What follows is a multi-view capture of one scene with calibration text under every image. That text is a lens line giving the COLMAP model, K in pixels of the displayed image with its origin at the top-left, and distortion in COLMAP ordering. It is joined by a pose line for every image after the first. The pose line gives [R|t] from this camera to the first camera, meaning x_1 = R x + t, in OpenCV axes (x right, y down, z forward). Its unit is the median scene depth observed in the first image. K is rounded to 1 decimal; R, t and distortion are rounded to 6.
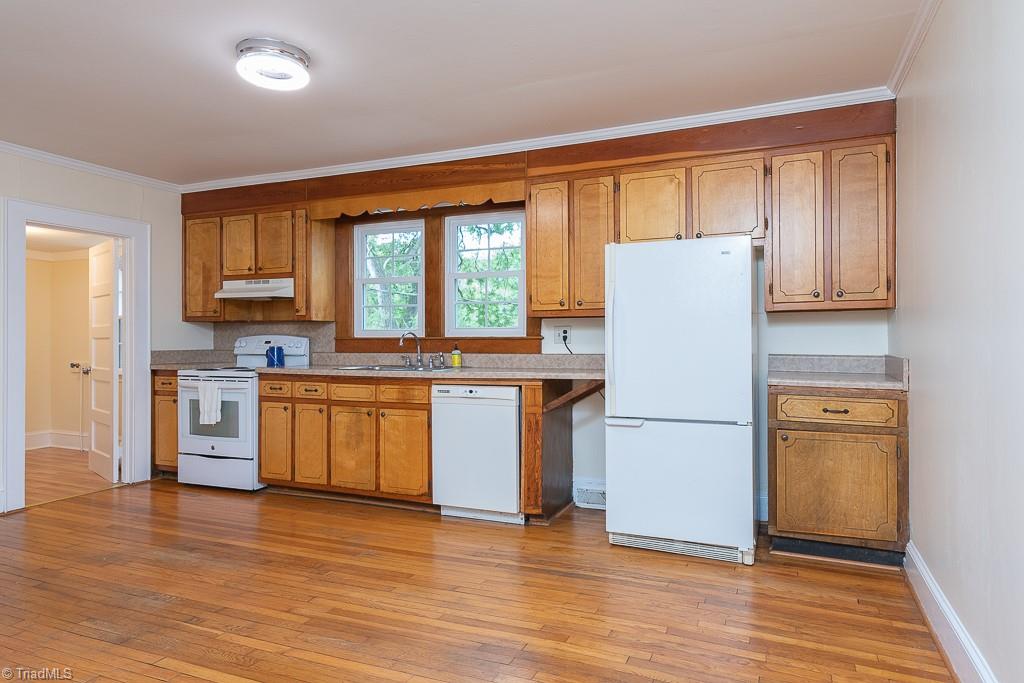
lens RADIAL K [[612.1, 0, 512.0], [0, 612.1, 341.5], [0, 0, 1]] dist [0.005443, 0.001215]
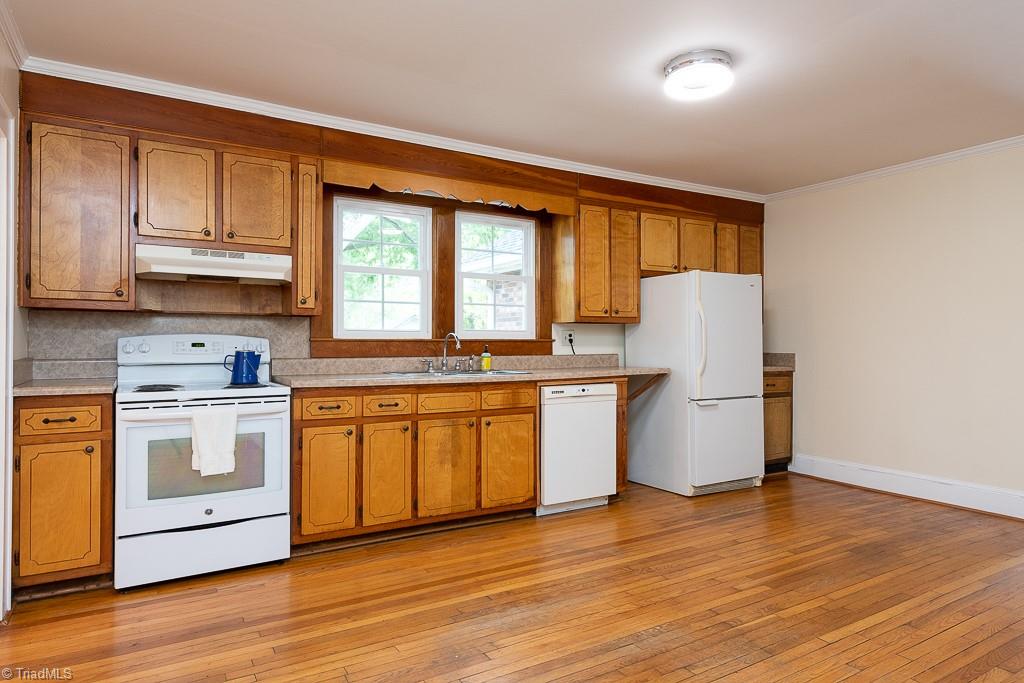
lens RADIAL K [[619.4, 0, 518.9], [0, 619.4, 341.5], [0, 0, 1]] dist [0.015538, -0.001219]
pose [[0.590410, 0.003792, 0.807095, -0.984269], [0.000289, 0.999988, -0.004910, 0.001518], [-0.807104, 0.003132, 0.590402, 0.436489]]
